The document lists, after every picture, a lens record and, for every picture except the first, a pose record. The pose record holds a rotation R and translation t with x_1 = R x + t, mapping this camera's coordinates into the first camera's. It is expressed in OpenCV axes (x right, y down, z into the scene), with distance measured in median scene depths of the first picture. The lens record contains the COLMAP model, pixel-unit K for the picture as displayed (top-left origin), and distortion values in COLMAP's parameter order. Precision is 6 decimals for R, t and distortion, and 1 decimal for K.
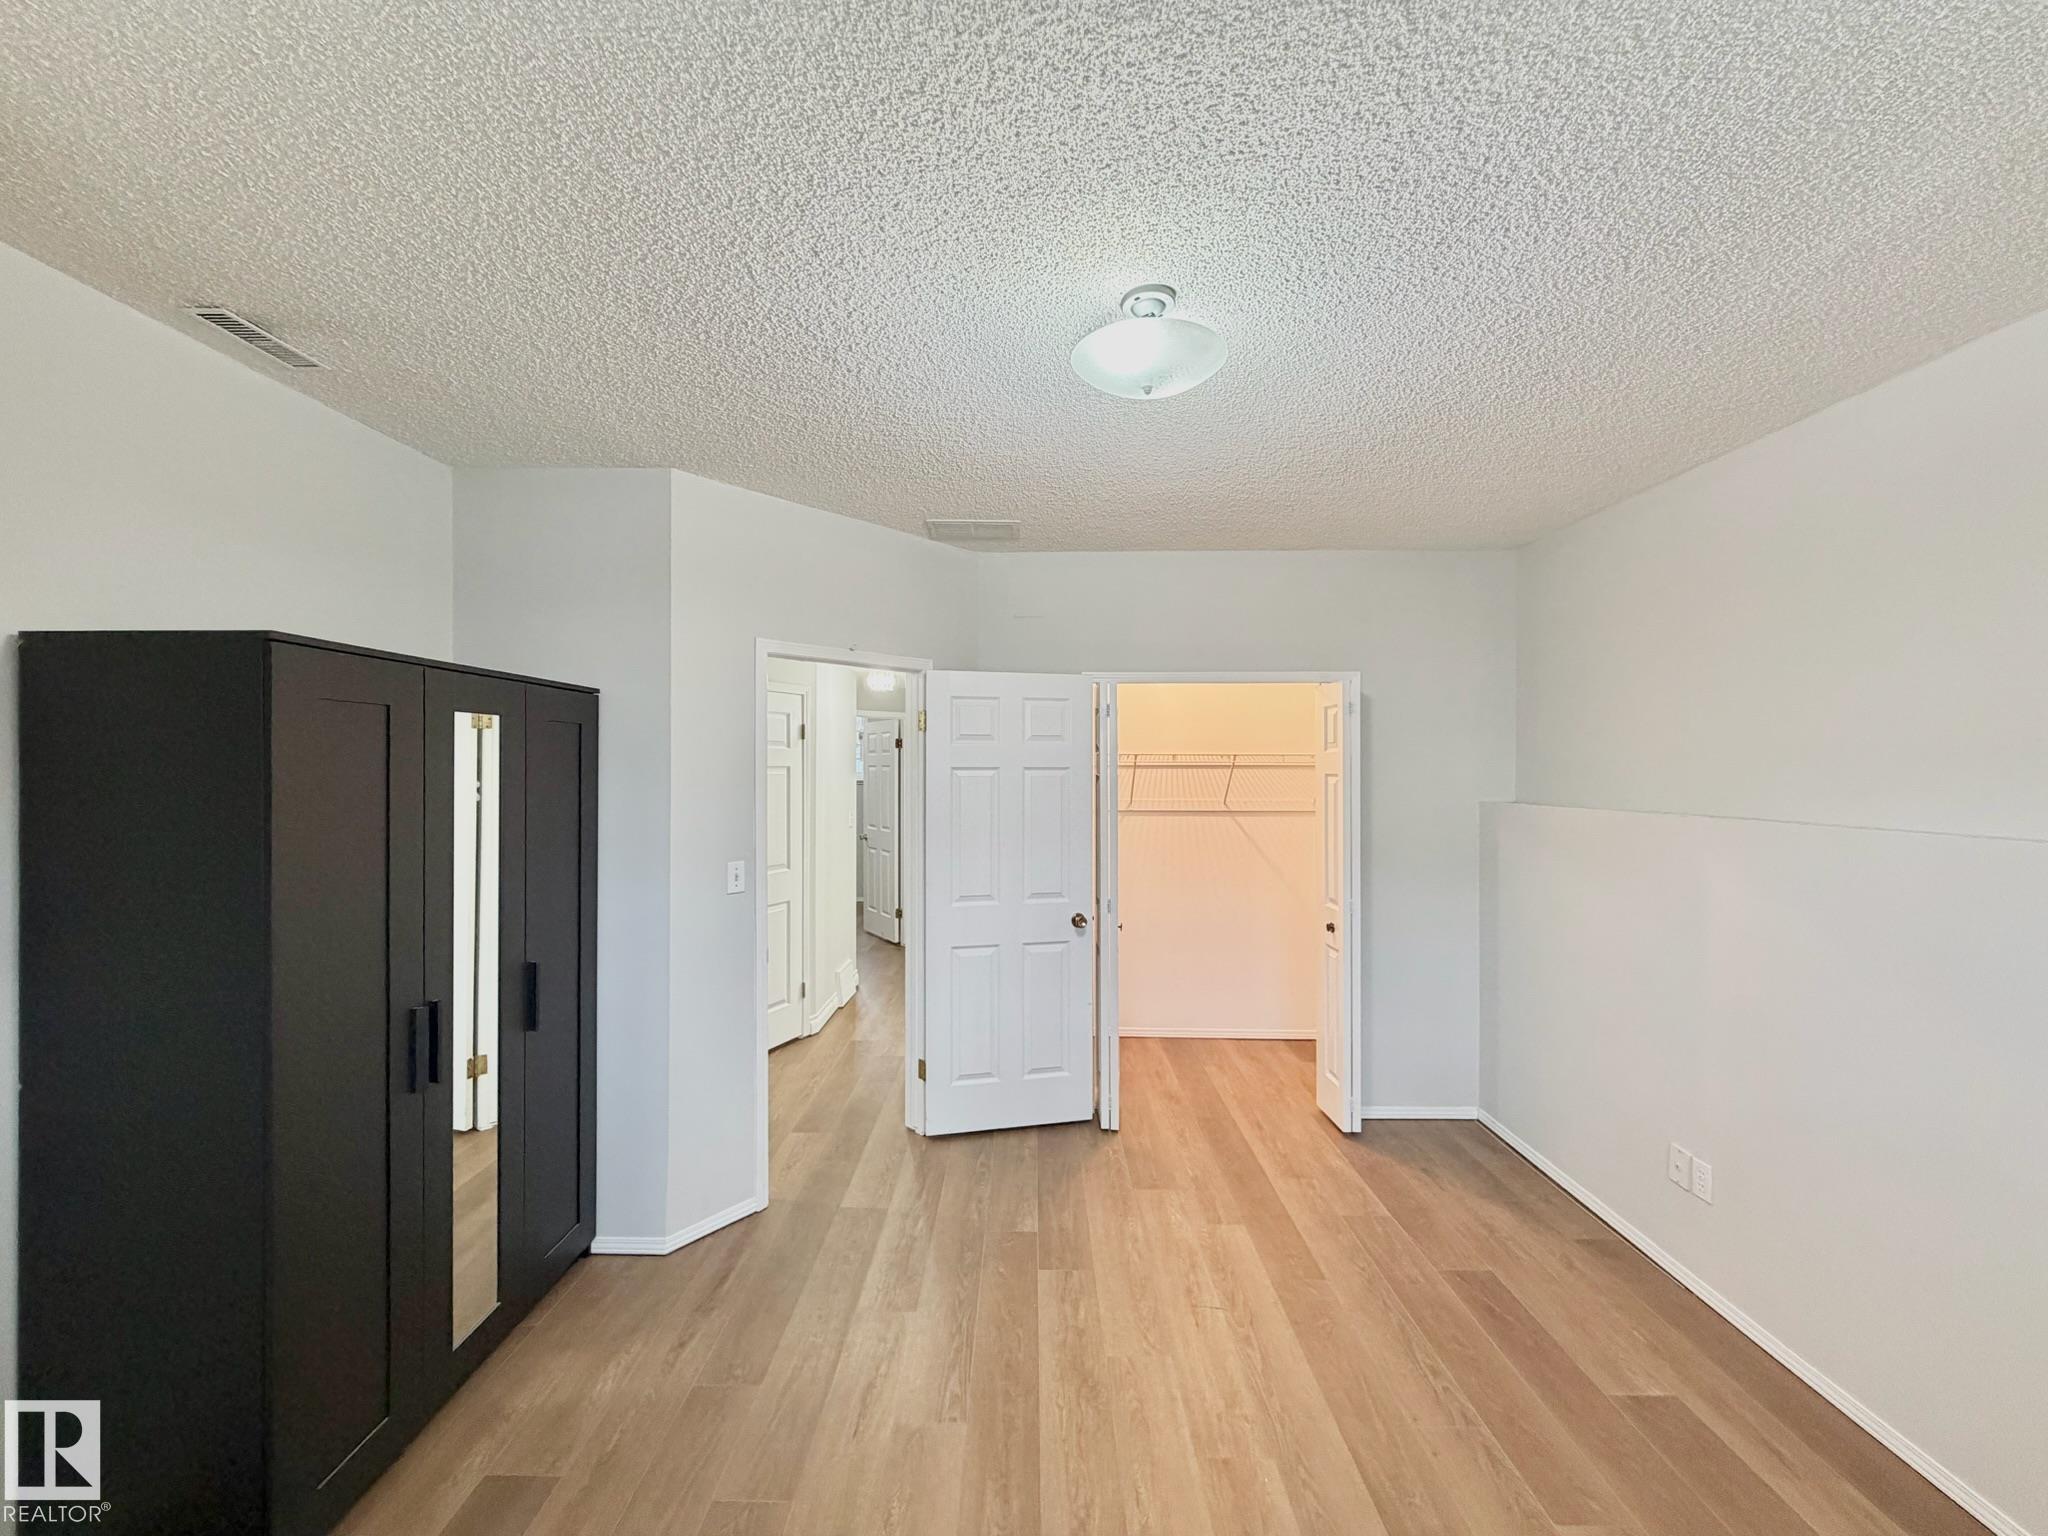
lens RADIAL K [[815.2, 0, 1017.9], [0, 815.2, 767.6], [0, 0, 1]] dist [-0.000135, 0.000234]
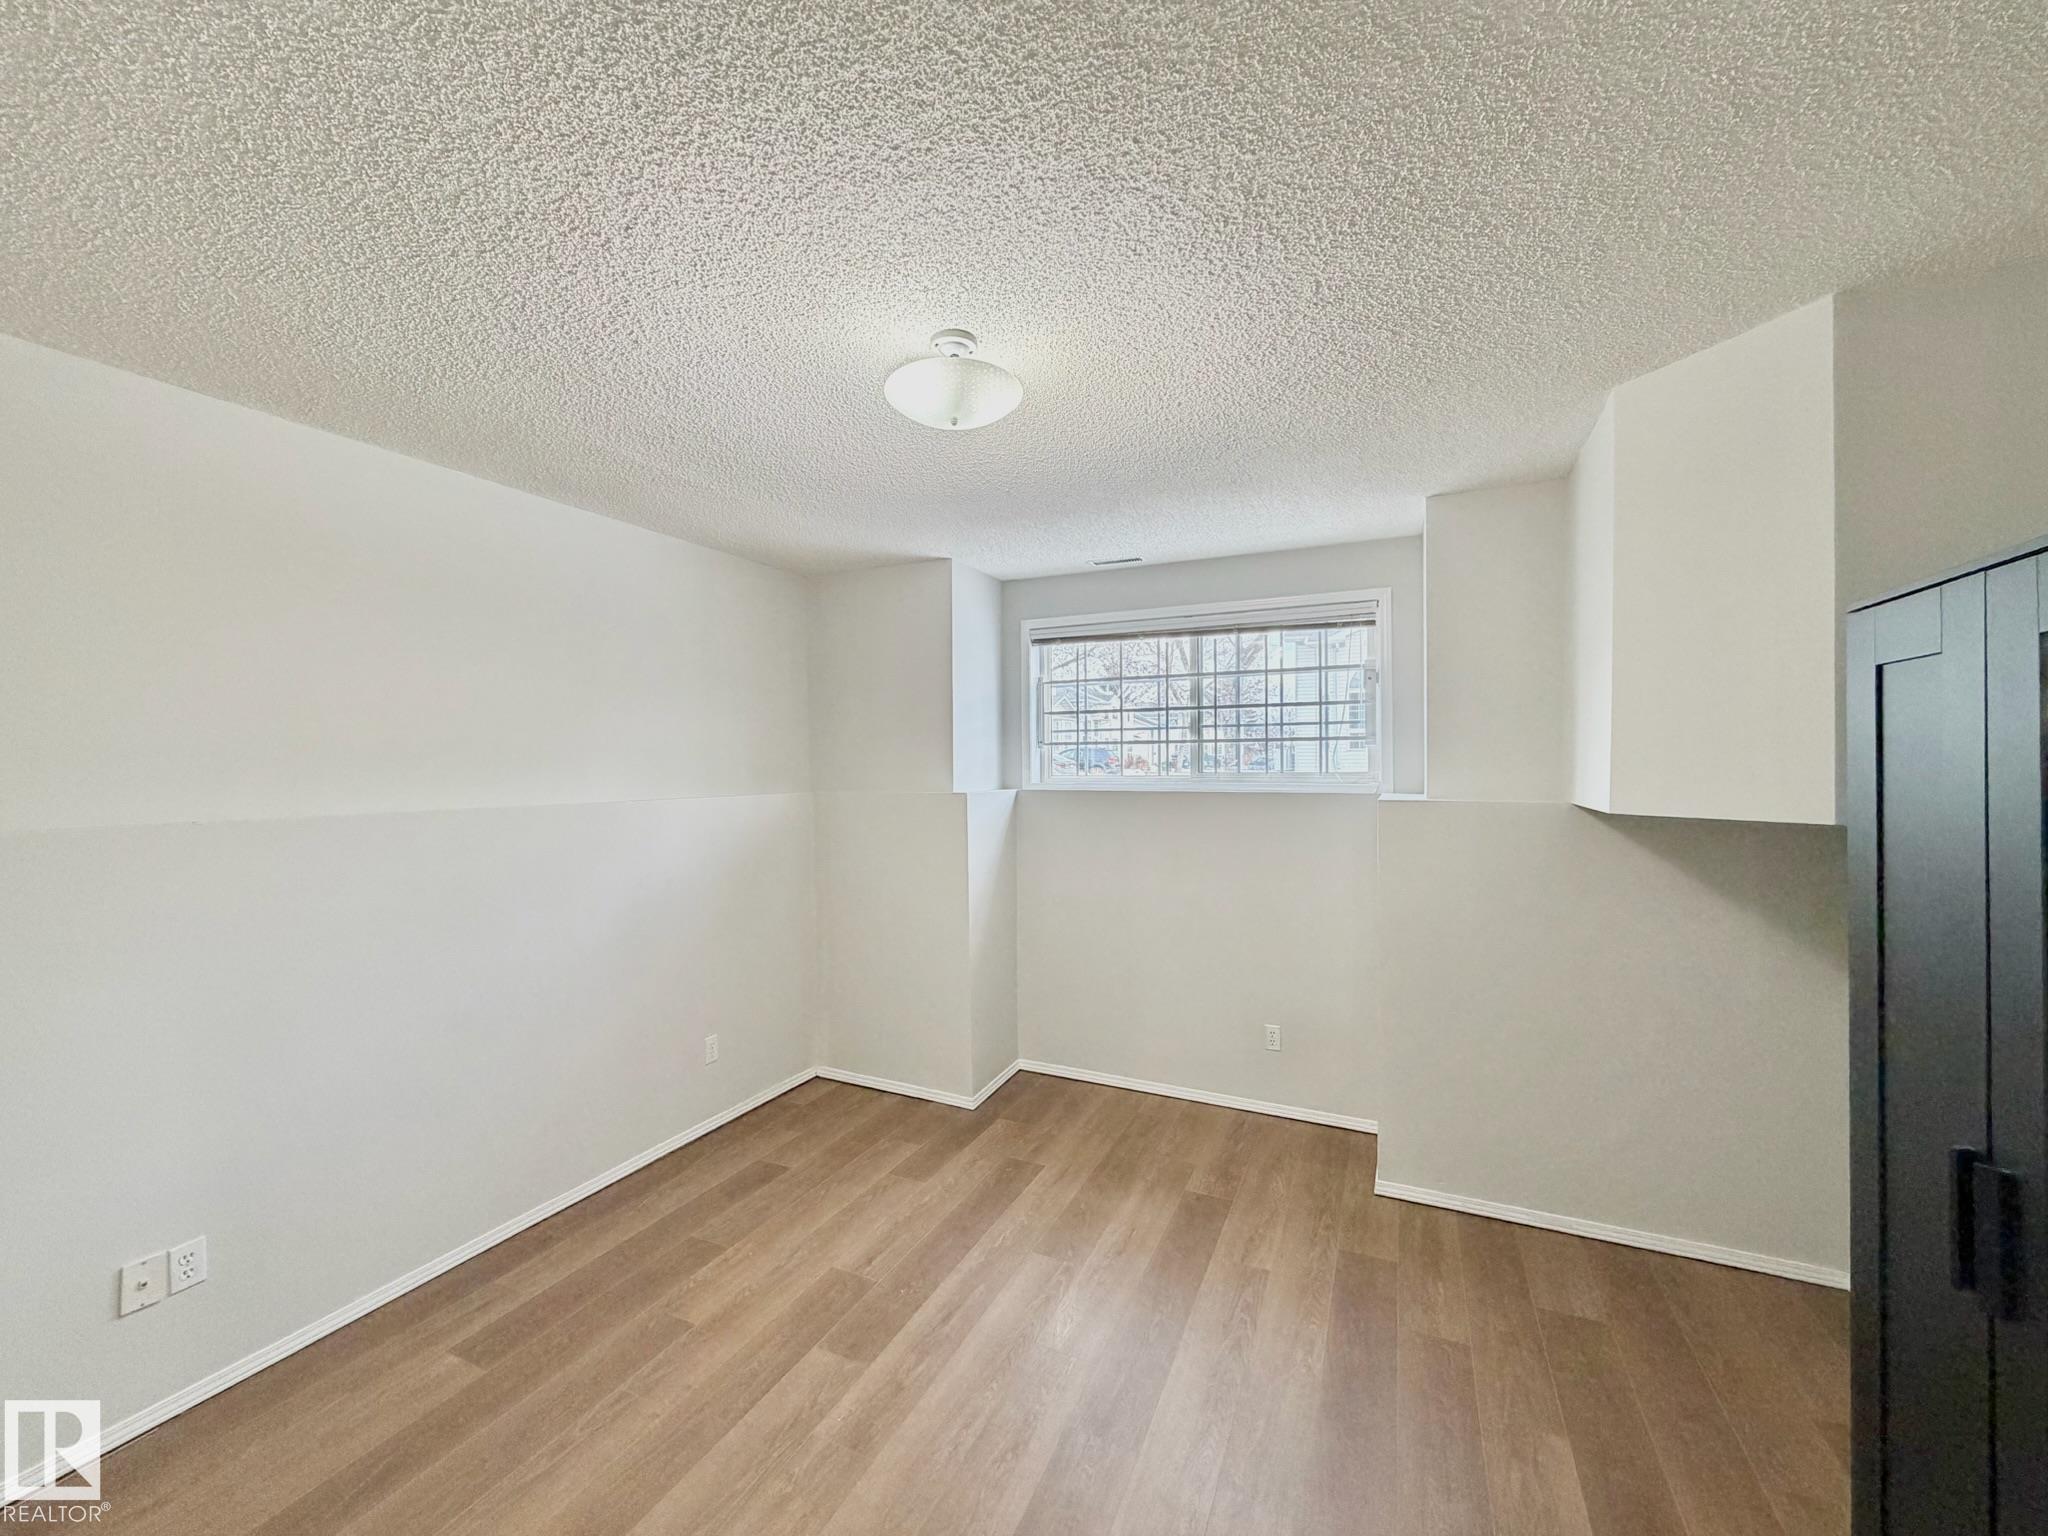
lens RADIAL K [[815.2, 0, 1017.9], [0, 815.2, 767.6], [0, 0, 1]] dist [-0.000135, 0.000234]
pose [[-0.910774, 0.003138, 0.412892, -0.334085], [0.003377, 0.999994, -0.000151, 0.002503], [-0.412891, 0.001256, -0.910780, 1.703753]]
